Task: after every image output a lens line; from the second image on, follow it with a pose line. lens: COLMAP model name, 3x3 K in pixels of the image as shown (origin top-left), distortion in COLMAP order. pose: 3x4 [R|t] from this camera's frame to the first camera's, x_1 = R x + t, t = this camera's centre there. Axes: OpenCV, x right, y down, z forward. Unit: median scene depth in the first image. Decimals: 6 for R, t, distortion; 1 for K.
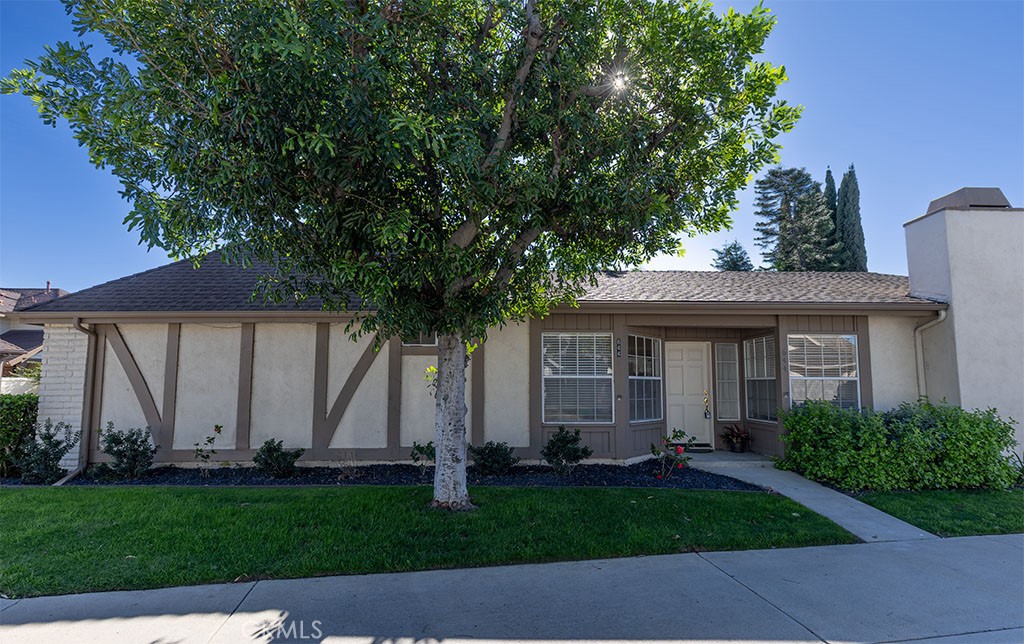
lens RADIAL K [[466.8, 0, 509.4], [0, 466.8, 344.1], [0, 0, 1]] dist [-0.000565, -0.000396]
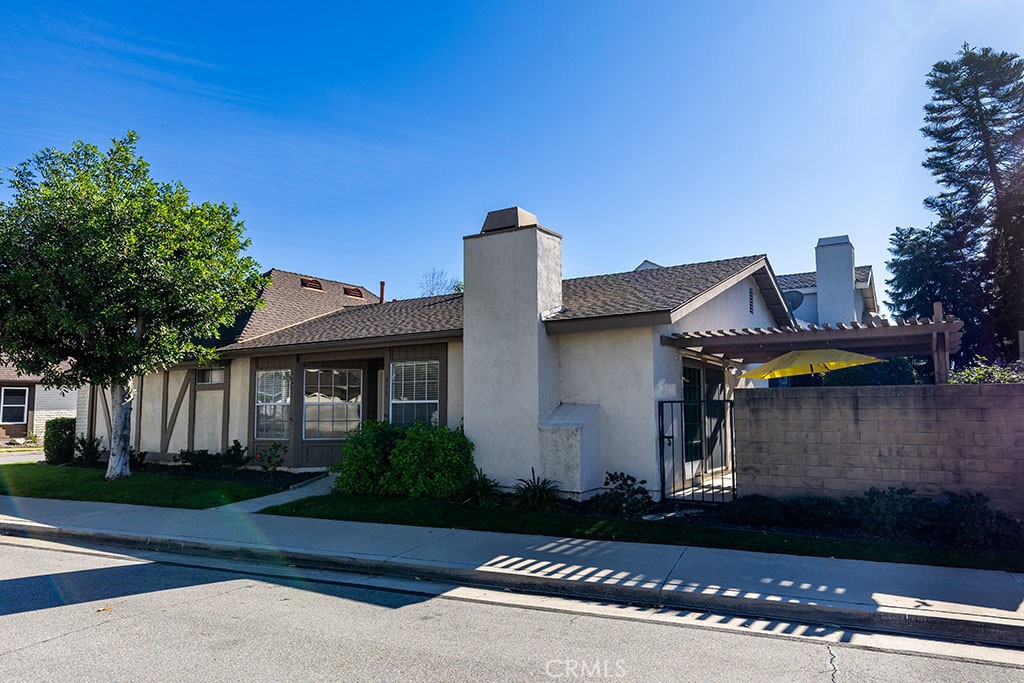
lens RADIAL K [[649.4, 0, 512.3], [0, 649.4, 341.7], [0, 0, 1]] dist [-0.003299, -0.000583]
pose [[0.829155, -0.069788, -0.554645, 2.060062], [0.058509, 0.997561, -0.038051, 0.005164], [0.555948, -0.000901, 0.831216, -0.179152]]
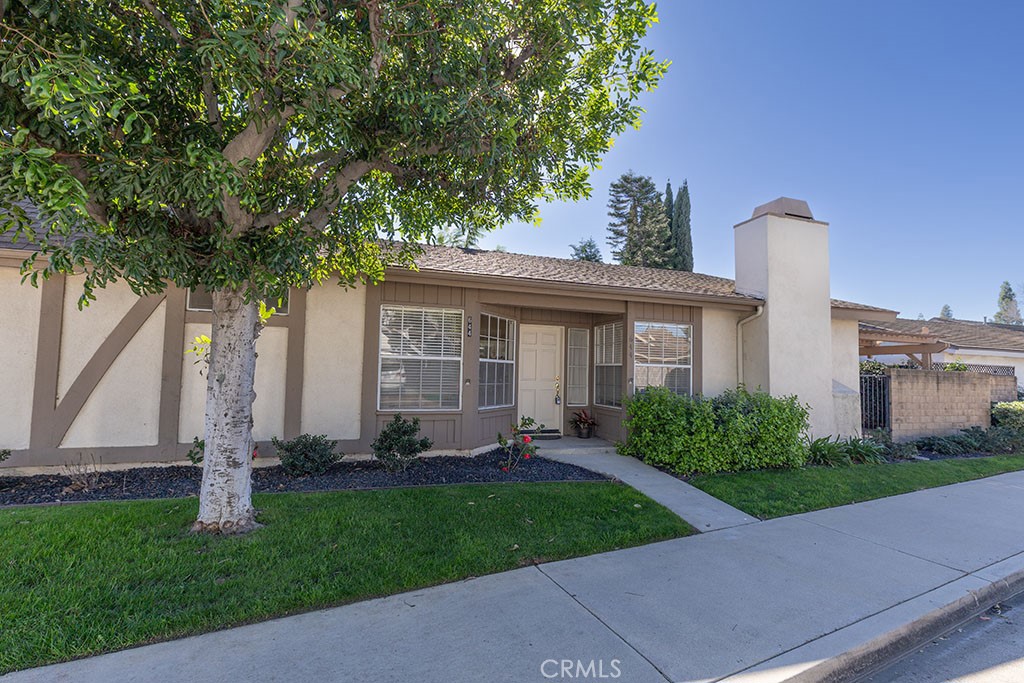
lens RADIAL K [[462.9, 0, 513.6], [0, 462.9, 341.0], [0, 0, 1]] dist [0.000378, 0.000115]
pose [[0.955539, 0.037264, 0.292500, 0.063042], [-0.044673, 0.998827, 0.018688, 0.016996], [-0.291461, -0.030924, 0.956083, 0.137550]]
